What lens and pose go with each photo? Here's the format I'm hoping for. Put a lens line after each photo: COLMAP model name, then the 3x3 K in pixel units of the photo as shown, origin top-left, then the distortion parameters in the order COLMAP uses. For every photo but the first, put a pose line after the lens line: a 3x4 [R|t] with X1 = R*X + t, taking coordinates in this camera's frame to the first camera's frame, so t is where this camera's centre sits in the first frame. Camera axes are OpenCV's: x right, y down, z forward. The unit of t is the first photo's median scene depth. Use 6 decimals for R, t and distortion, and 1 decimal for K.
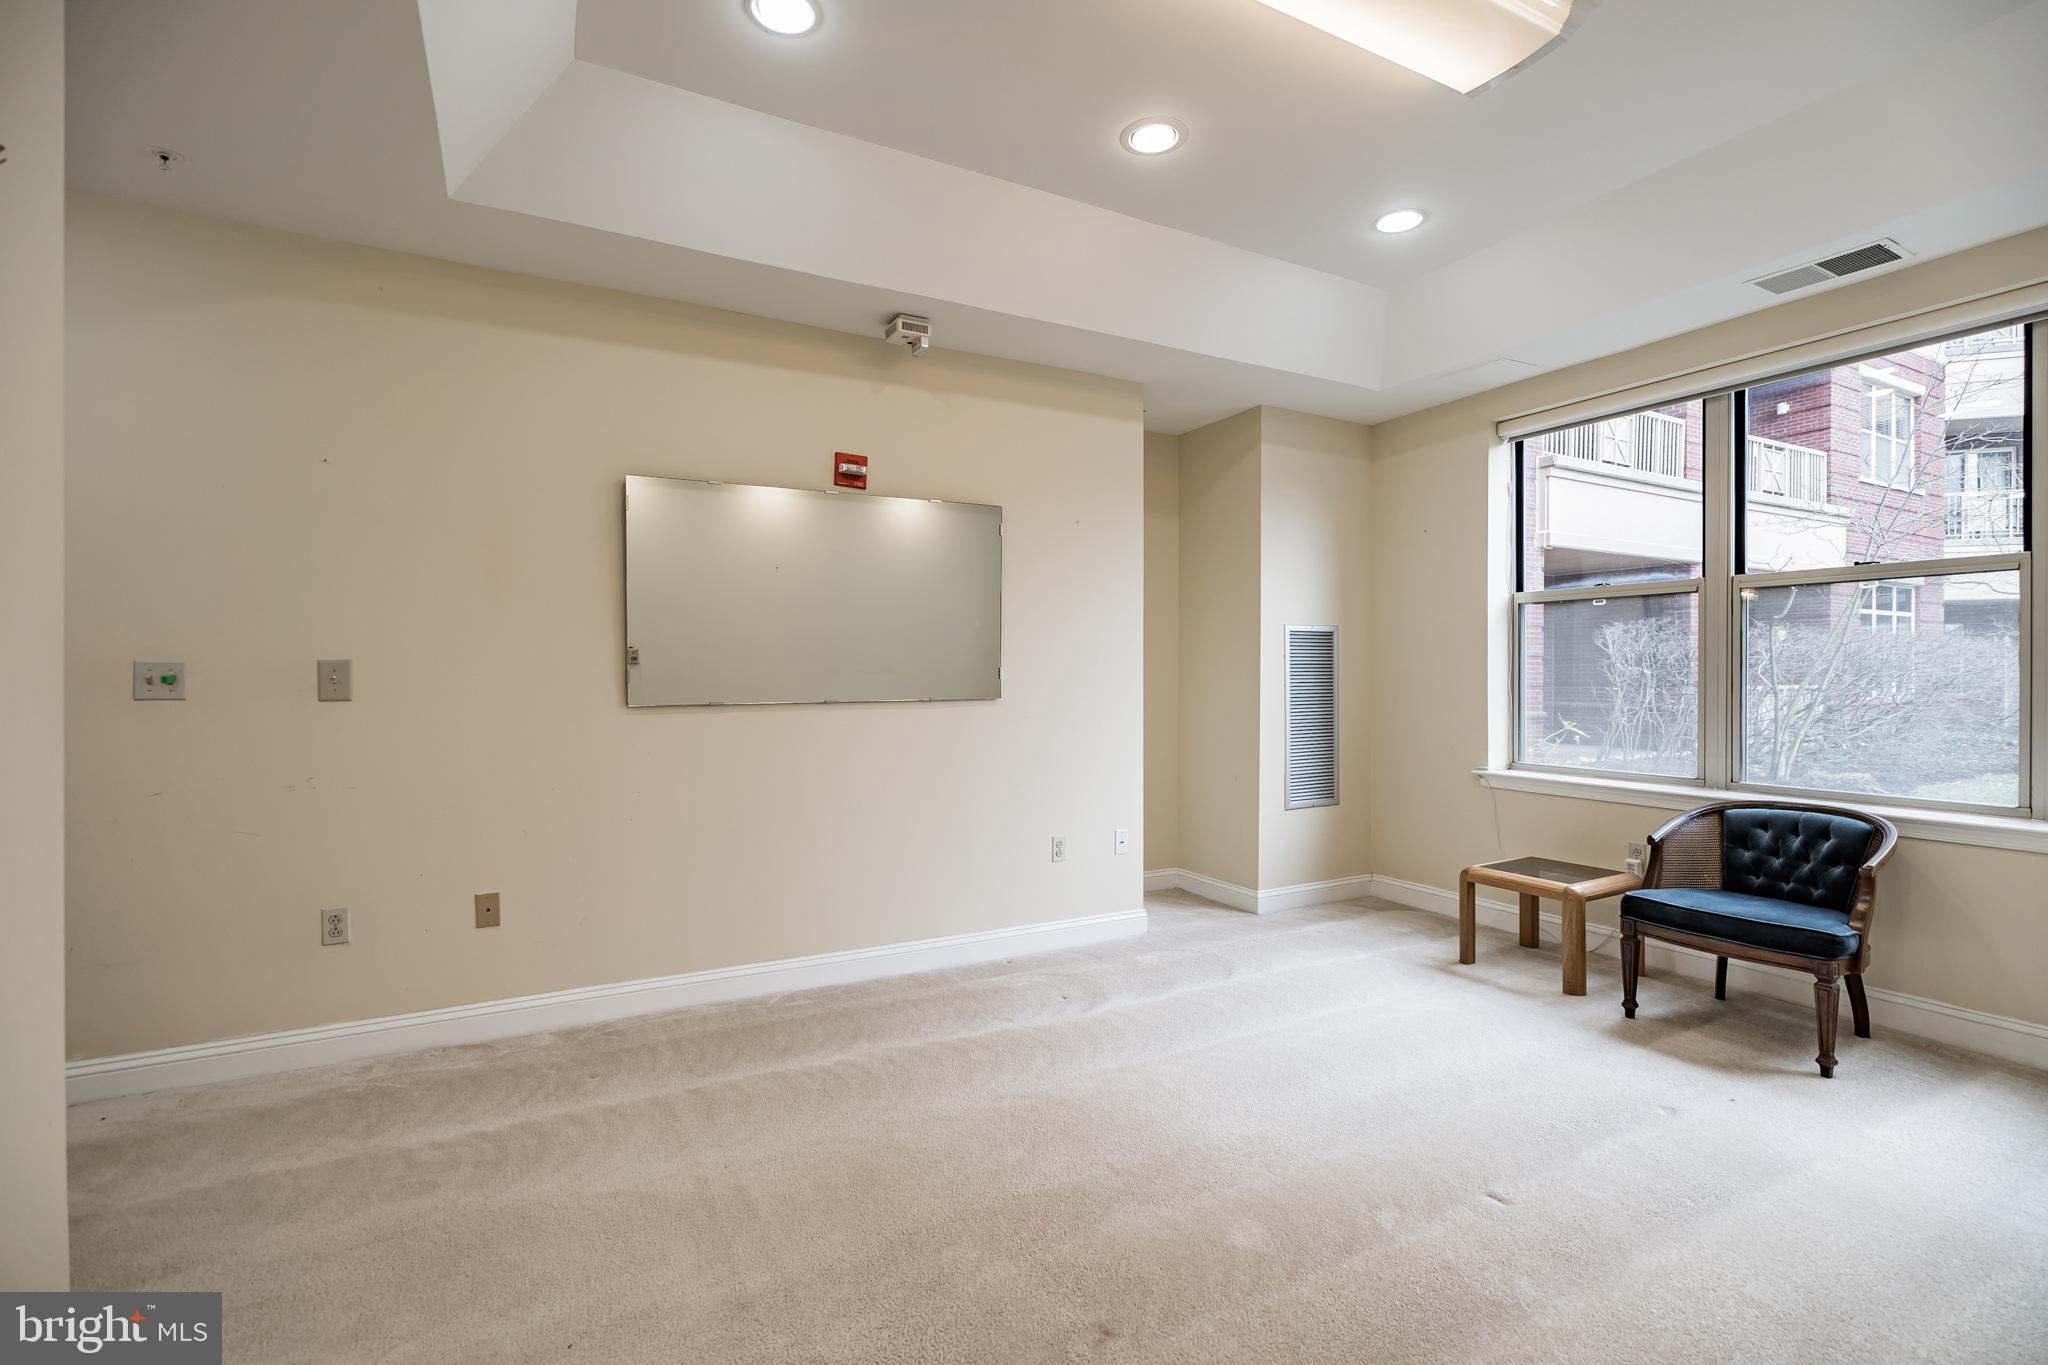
lens RADIAL K [[937.4, 0, 1015.9], [0, 937.4, 667.3], [0, 0, 1]] dist [-0.000007, 0.000257]
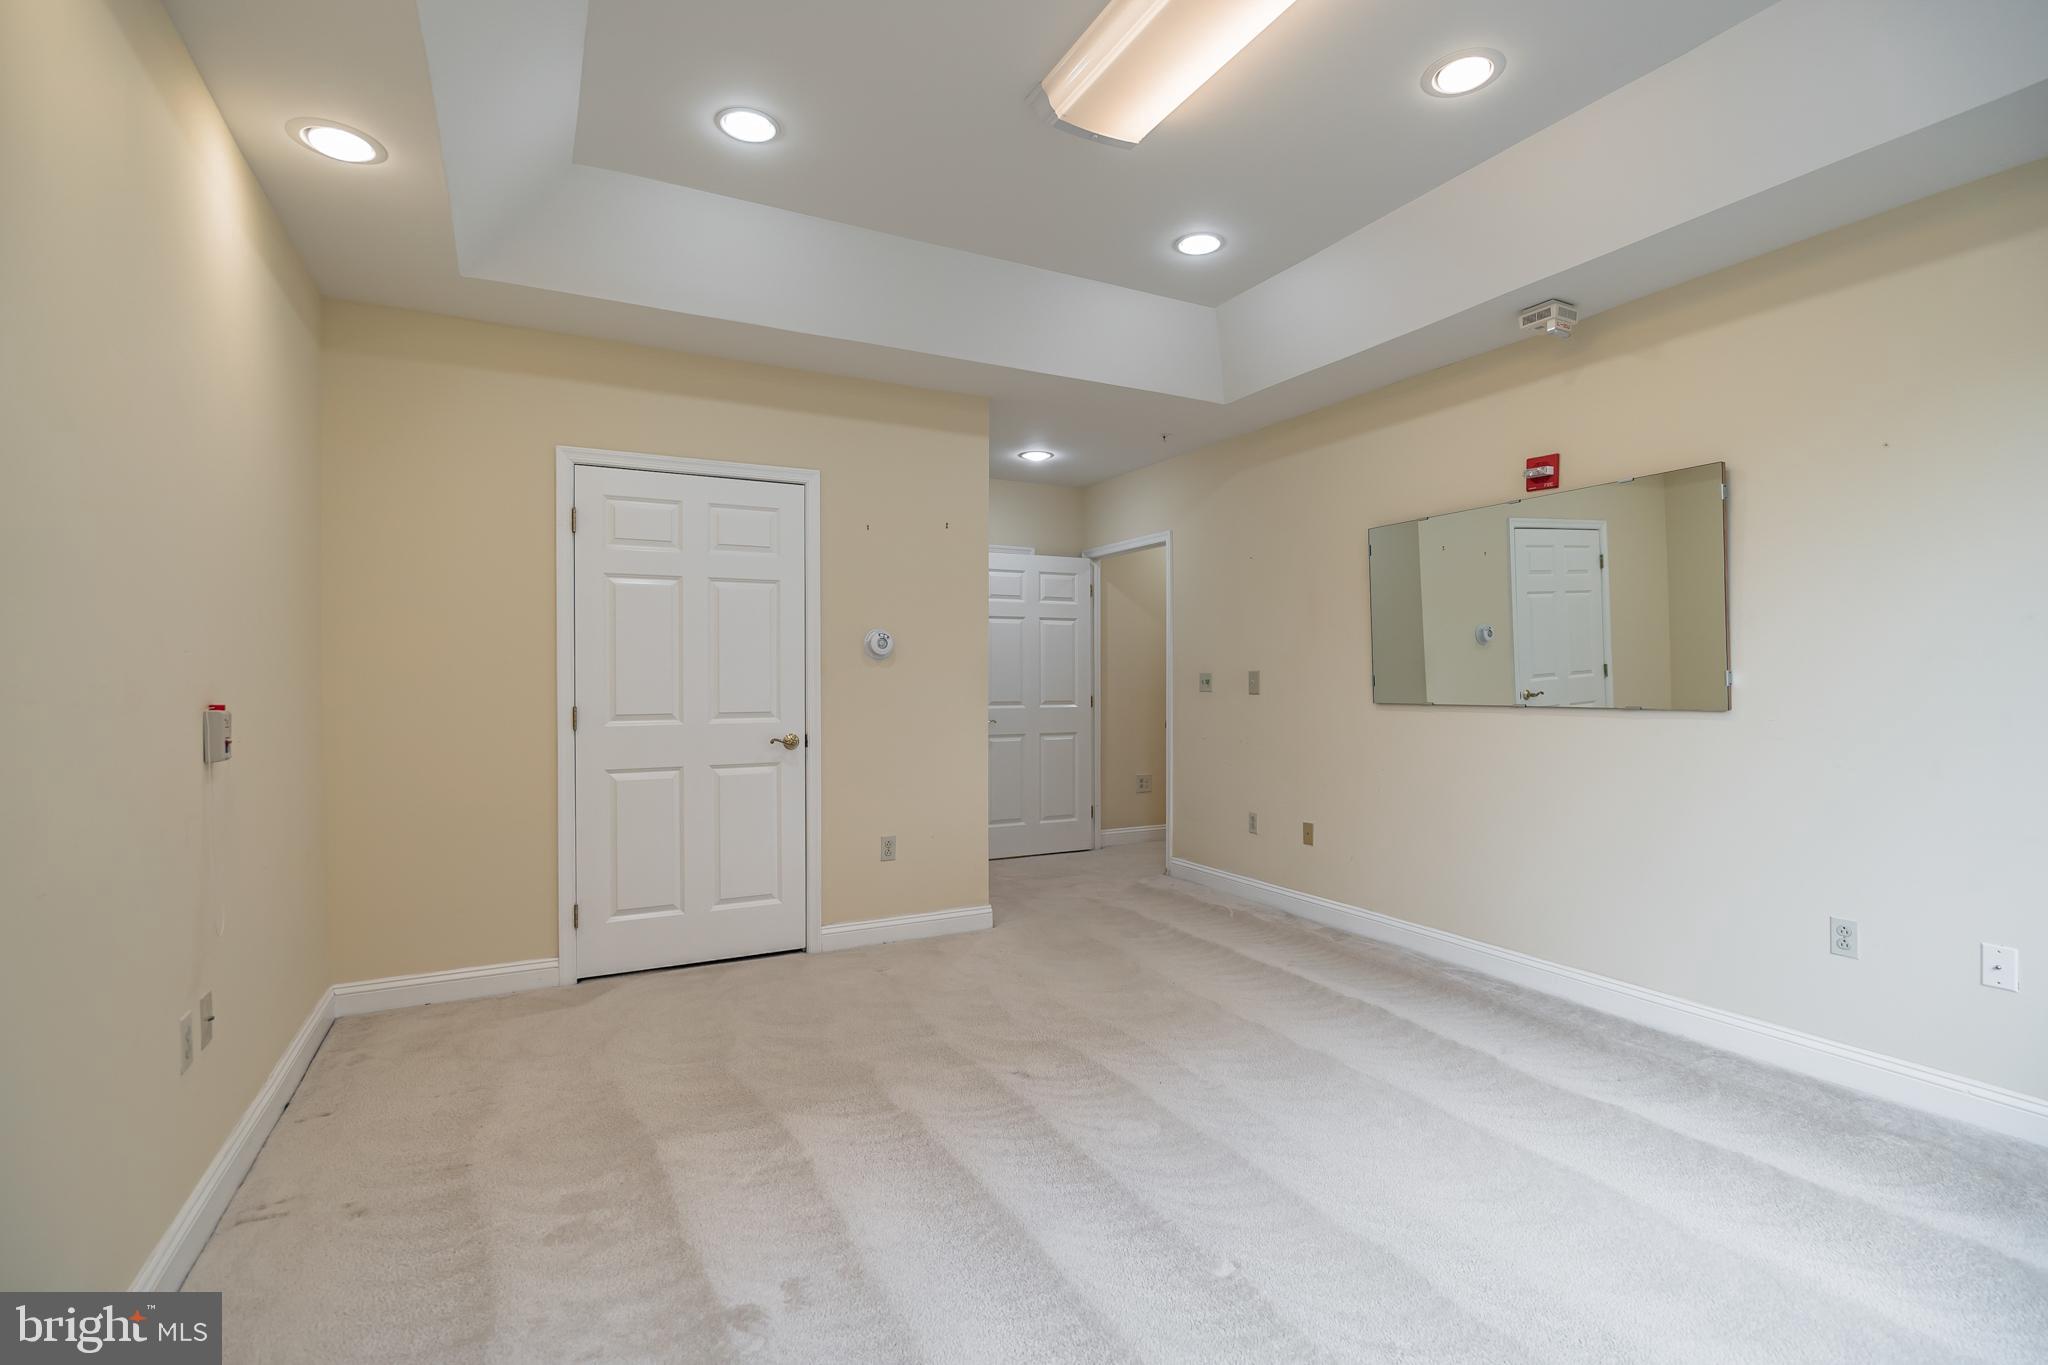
lens RADIAL K [[937.4, 0, 1015.9], [0, 937.4, 667.3], [0, 0, 1]] dist [-0.000007, 0.000257]
pose [[-0.014796, -0.012559, -0.999812, 0.827095], [0.004854, 0.999908, -0.012632, 0.004532], [0.999879, -0.005040, -0.014733, 0.467621]]
